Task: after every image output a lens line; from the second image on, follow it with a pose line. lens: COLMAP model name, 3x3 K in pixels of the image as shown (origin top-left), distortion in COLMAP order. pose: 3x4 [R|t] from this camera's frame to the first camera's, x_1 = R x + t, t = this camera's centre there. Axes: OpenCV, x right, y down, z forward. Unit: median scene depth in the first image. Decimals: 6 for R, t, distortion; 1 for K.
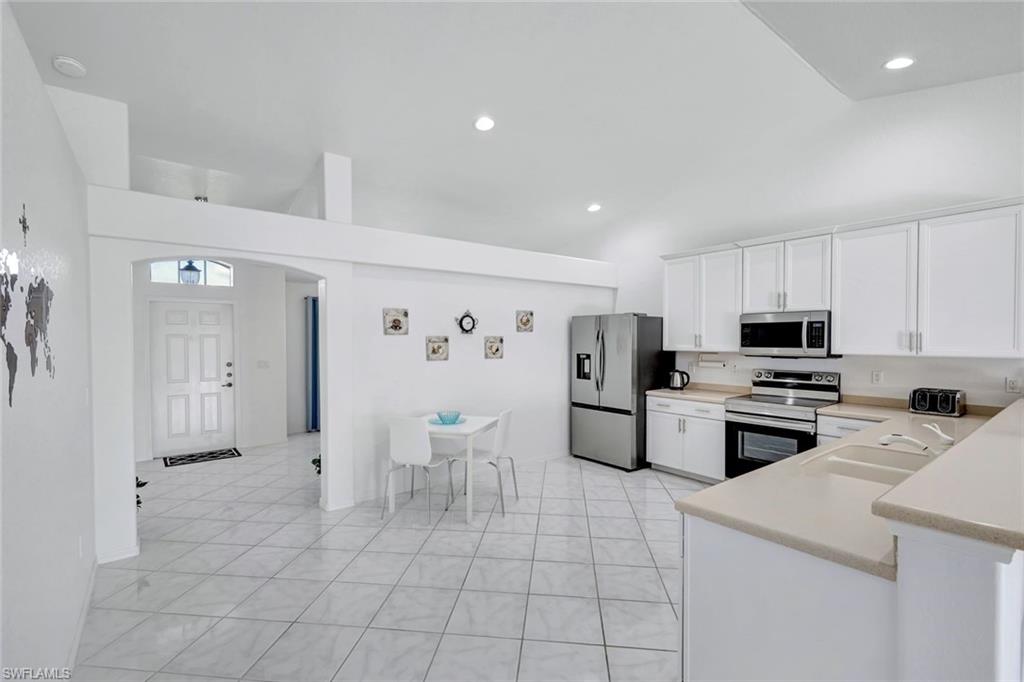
lens RADIAL K [[458.2, 0, 509.9], [0, 458.2, 347.9], [0, 0, 1]] dist [0.000401, 0.000002]
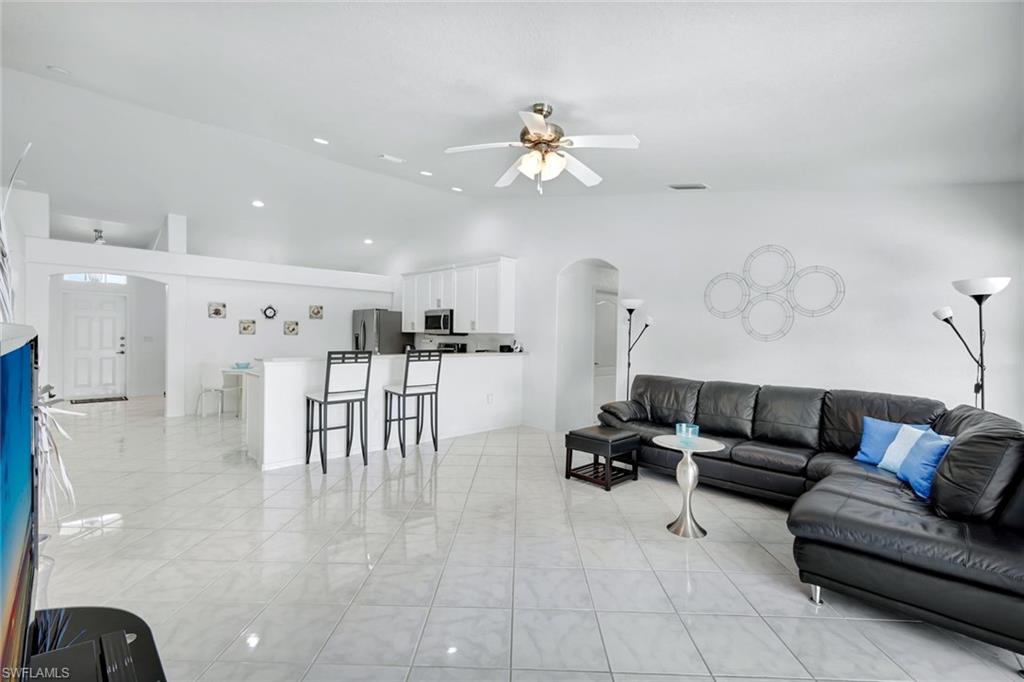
lens RADIAL K [[461.3, 0, 505.0], [0, 461.3, 339.1], [0, 0, 1]] dist [-0.001457, 0.000143]
pose [[0.996104, 0.017550, 0.086426, 0.598347], [-0.016778, 0.999813, -0.009651, 0.043047], [-0.086579, 0.008164, 0.996212, -0.710005]]
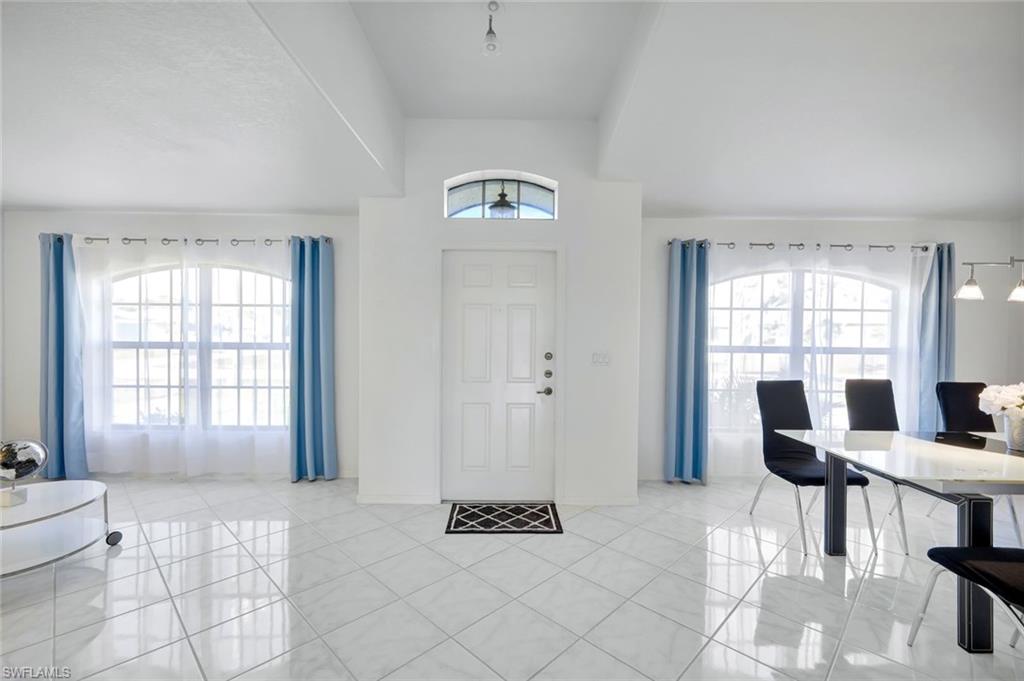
lens RADIAL K [[442.8, 0, 512.0], [0, 442.8, 340.5], [0, 0, 1]] dist [0.004599, 0.000506]
pose [[0.792427, 0.019719, -0.609648, -0.405544], [-0.025997, 0.999661, -0.001457, 0.024569], [0.609413, 0.017003, 0.792671, 0.694011]]
